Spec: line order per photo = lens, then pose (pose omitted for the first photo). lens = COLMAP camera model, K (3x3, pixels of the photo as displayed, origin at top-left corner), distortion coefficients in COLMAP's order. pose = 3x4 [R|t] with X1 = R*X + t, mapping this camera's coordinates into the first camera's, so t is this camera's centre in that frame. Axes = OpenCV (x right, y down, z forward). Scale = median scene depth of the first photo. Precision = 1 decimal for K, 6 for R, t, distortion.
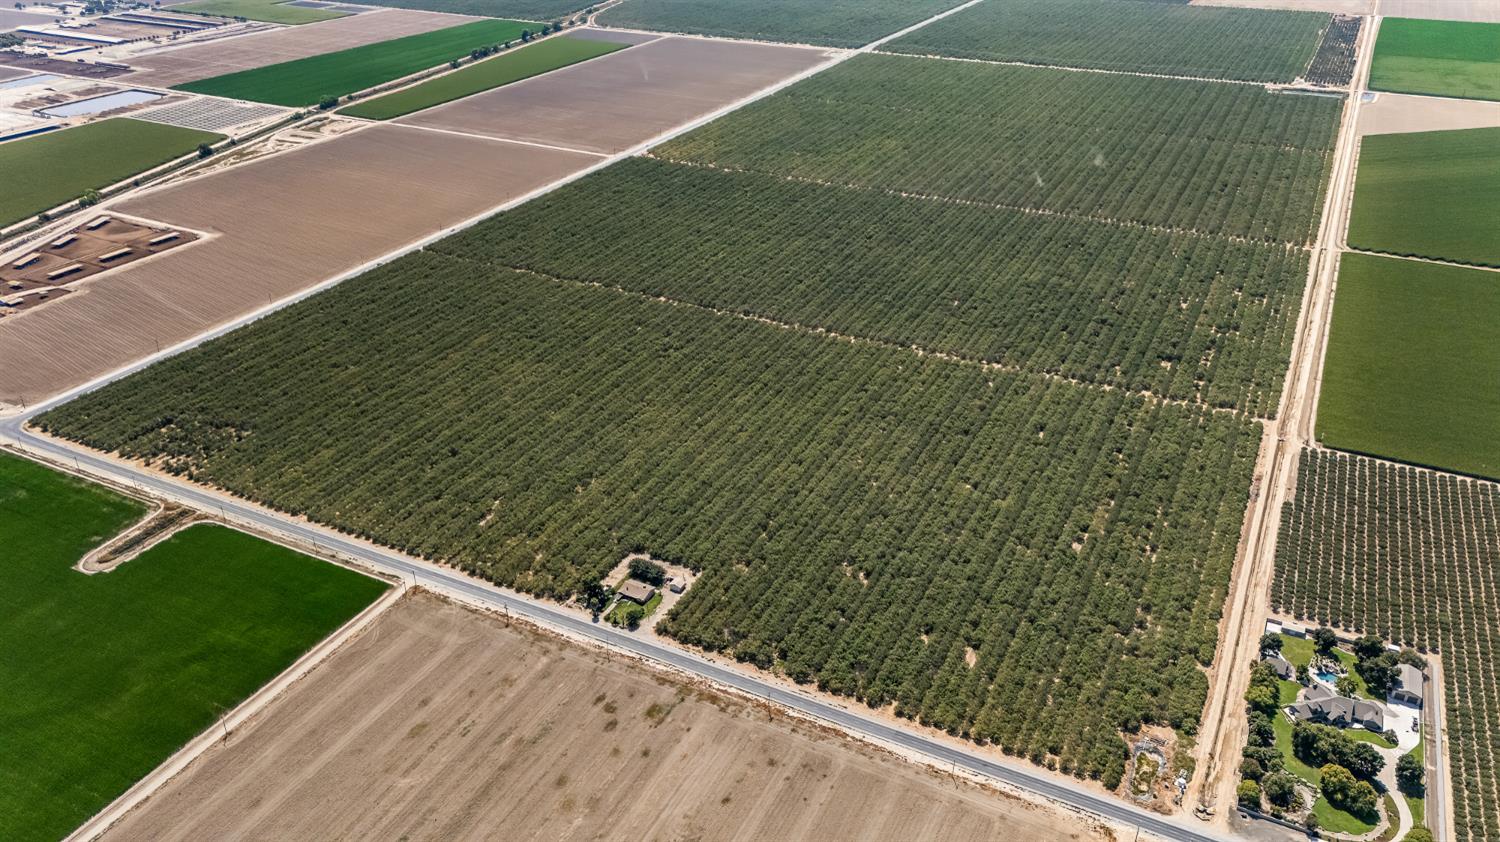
lens RADIAL K [[1099.4, 0, 753.0], [0, 1099.4, 429.5], [0, 0, 1]] dist [0.076577, -0.073618]
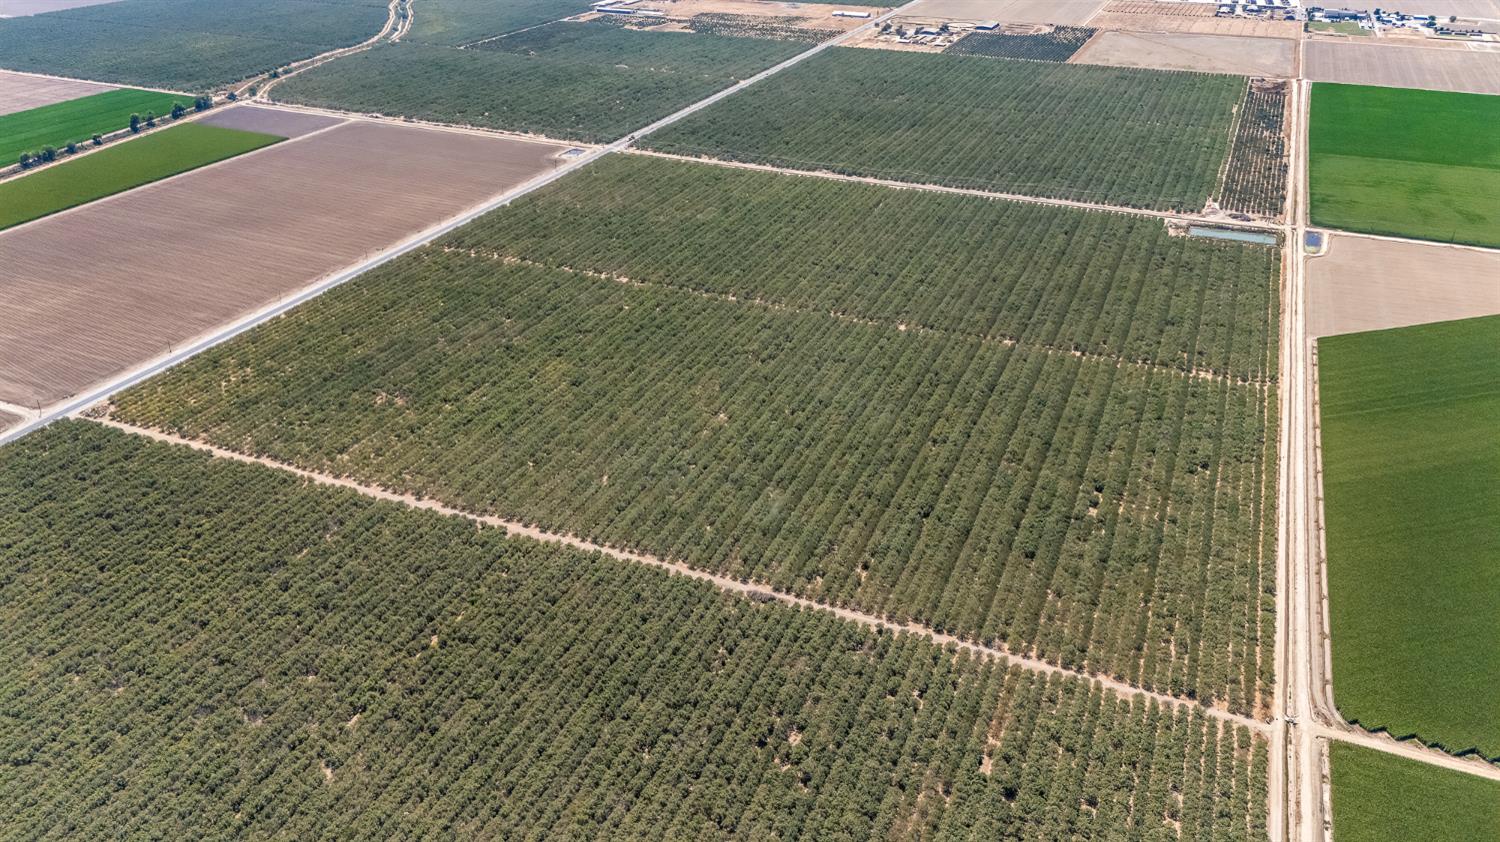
lens RADIAL K [[1099.4, 0, 753.0], [0, 1099.4, 429.5], [0, 0, 1]] dist [0.076577, -0.073618]
pose [[0.997465, -0.028916, 0.065021, 0.230708], [0.028760, 0.999581, 0.003325, -0.272980], [-0.065090, -0.001447, 0.997878, 0.488773]]
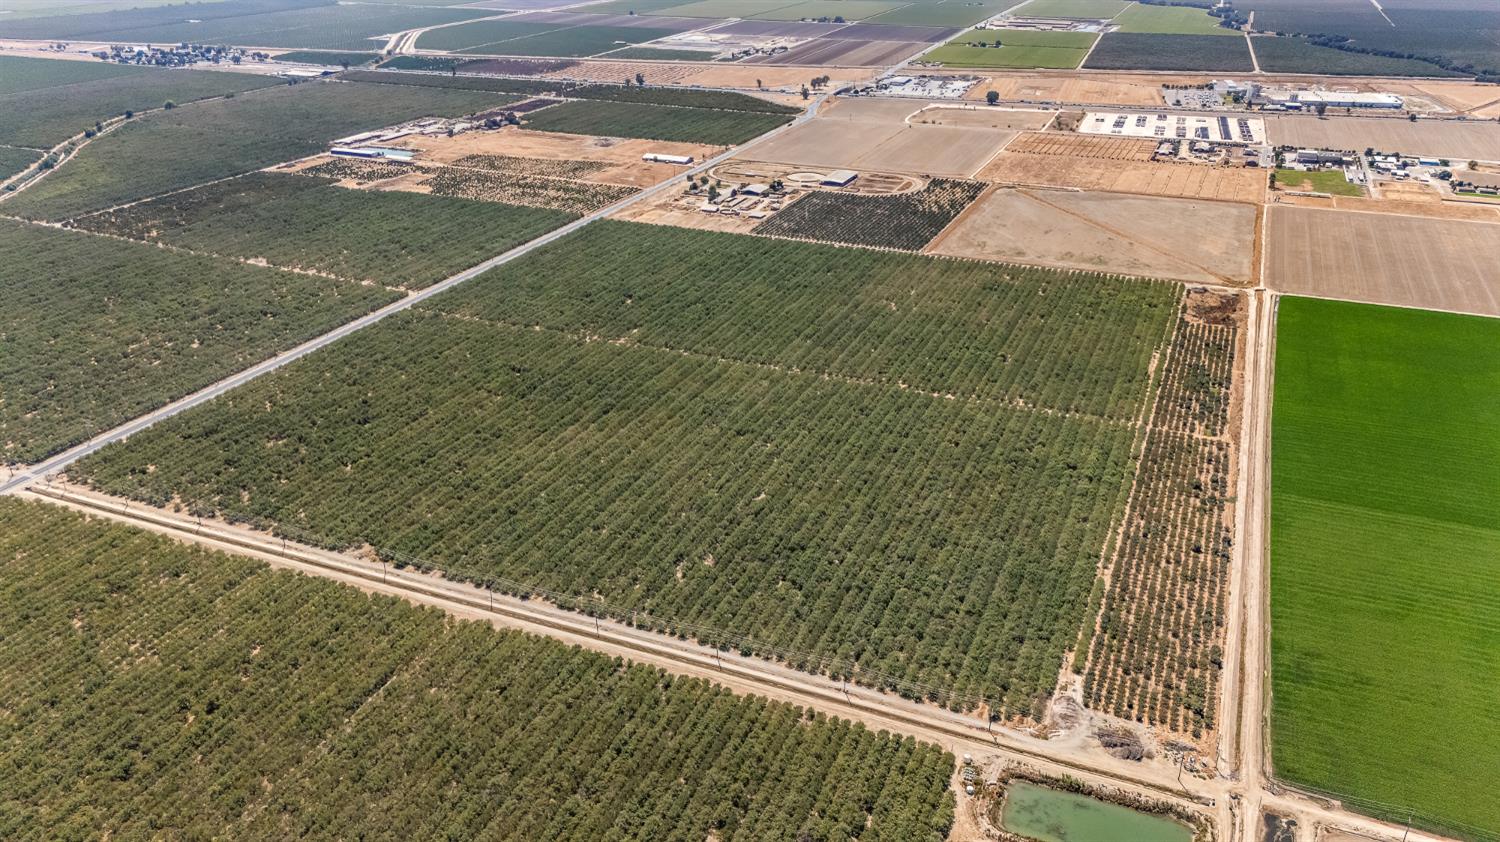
lens RADIAL K [[1099.4, 0, 753.0], [0, 1099.4, 429.5], [0, 0, 1]] dist [0.076577, -0.073618]
pose [[0.997025, -0.032548, 0.069865, 0.554783], [0.036345, 0.997890, -0.053796, -0.557056], [-0.067967, 0.056175, 0.996105, 0.997932]]
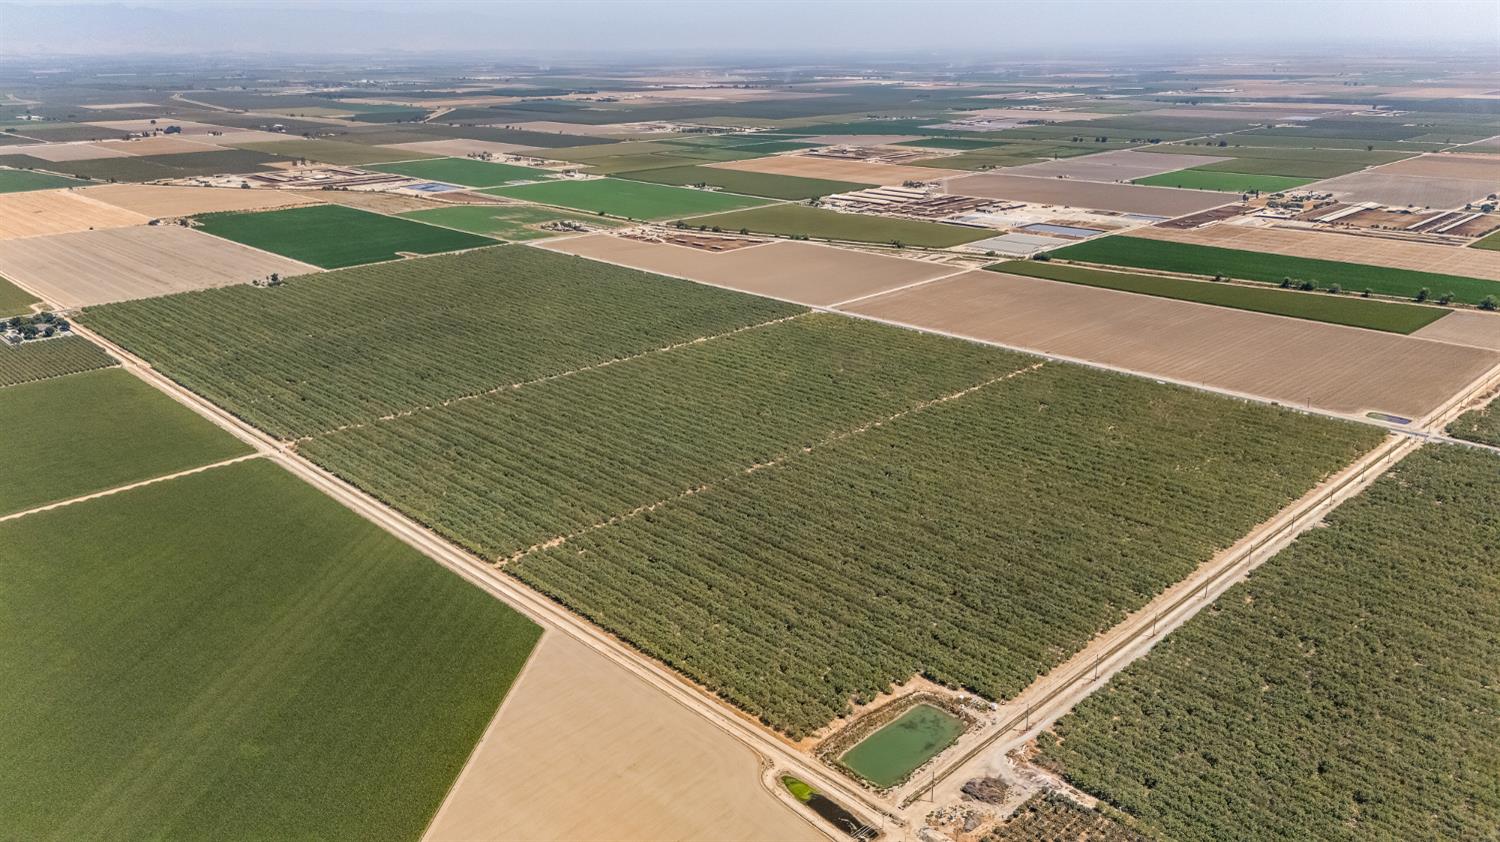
lens RADIAL K [[1099.4, 0, 753.0], [0, 1099.4, 429.5], [0, 0, 1]] dist [0.076577, -0.073618]
pose [[-0.321994, 0.323042, -0.889923, 1.155677], [-0.445440, 0.777751, 0.443493, -0.743674], [0.835406, 0.539210, -0.106536, 1.333402]]
